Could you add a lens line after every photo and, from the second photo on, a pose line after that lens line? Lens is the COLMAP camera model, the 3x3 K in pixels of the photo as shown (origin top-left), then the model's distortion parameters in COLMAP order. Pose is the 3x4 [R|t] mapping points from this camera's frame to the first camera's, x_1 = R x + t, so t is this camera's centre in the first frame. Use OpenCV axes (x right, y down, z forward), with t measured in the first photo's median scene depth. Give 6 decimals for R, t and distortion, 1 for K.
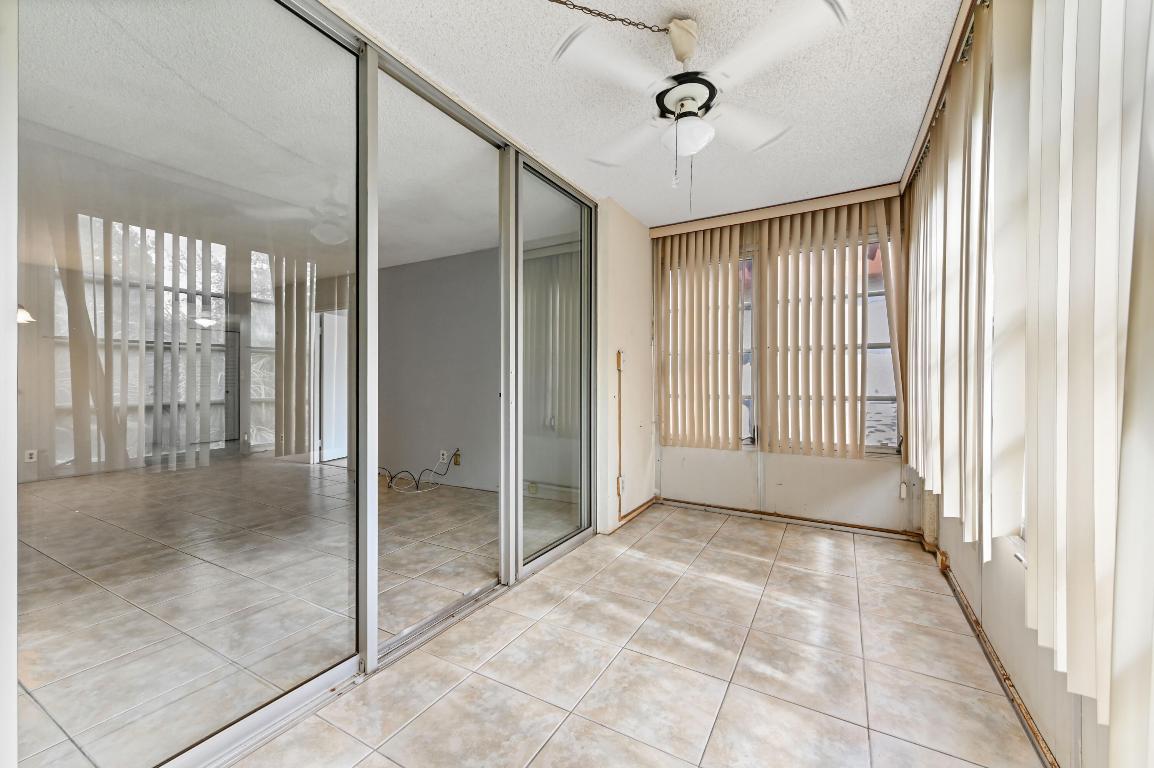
lens RADIAL K [[461.9, 0, 583.9], [0, 461.9, 382.6], [0, 0, 1]] dist [0.001022, 0.000100]
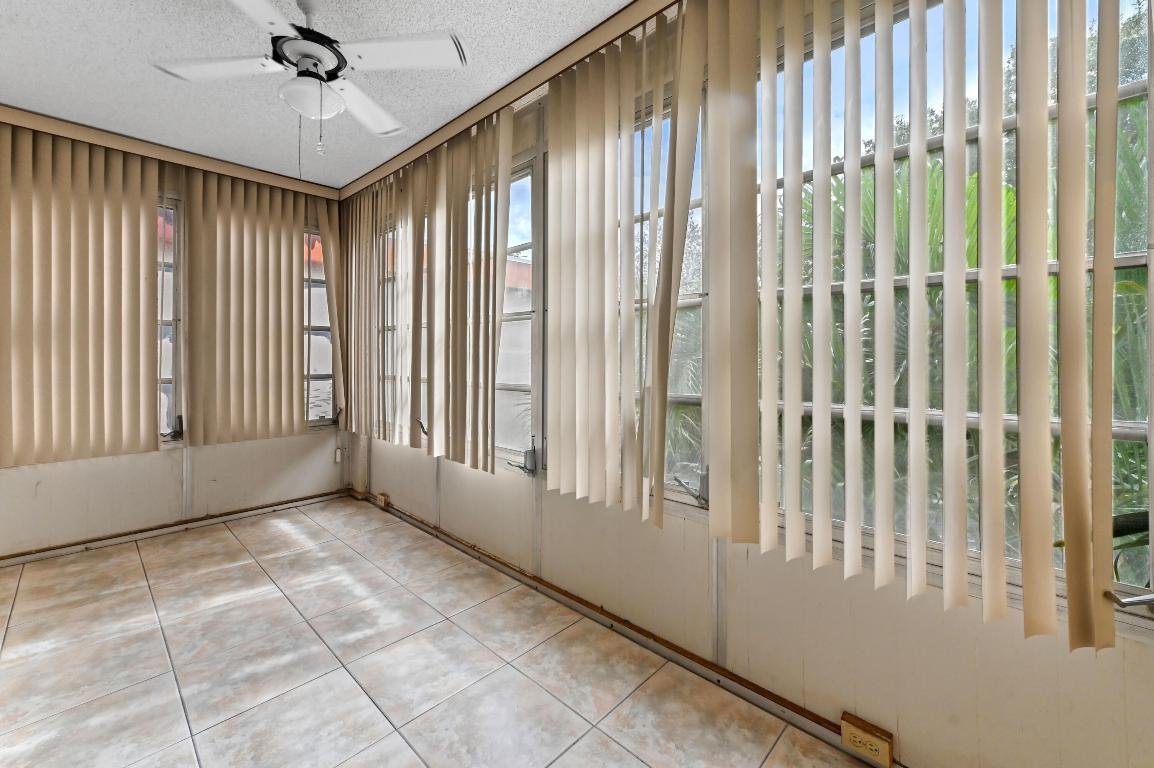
lens RADIAL K [[462.7, 0, 575.7], [0, 462.7, 354.1], [0, 0, 1]] dist [0.029770, 0.000048]
pose [[0.241783, 0.007332, 0.970303, -0.339454], [0.000375, 0.999971, -0.007649, -0.012337], [-0.970330, 0.002213, 0.241774, 0.153945]]
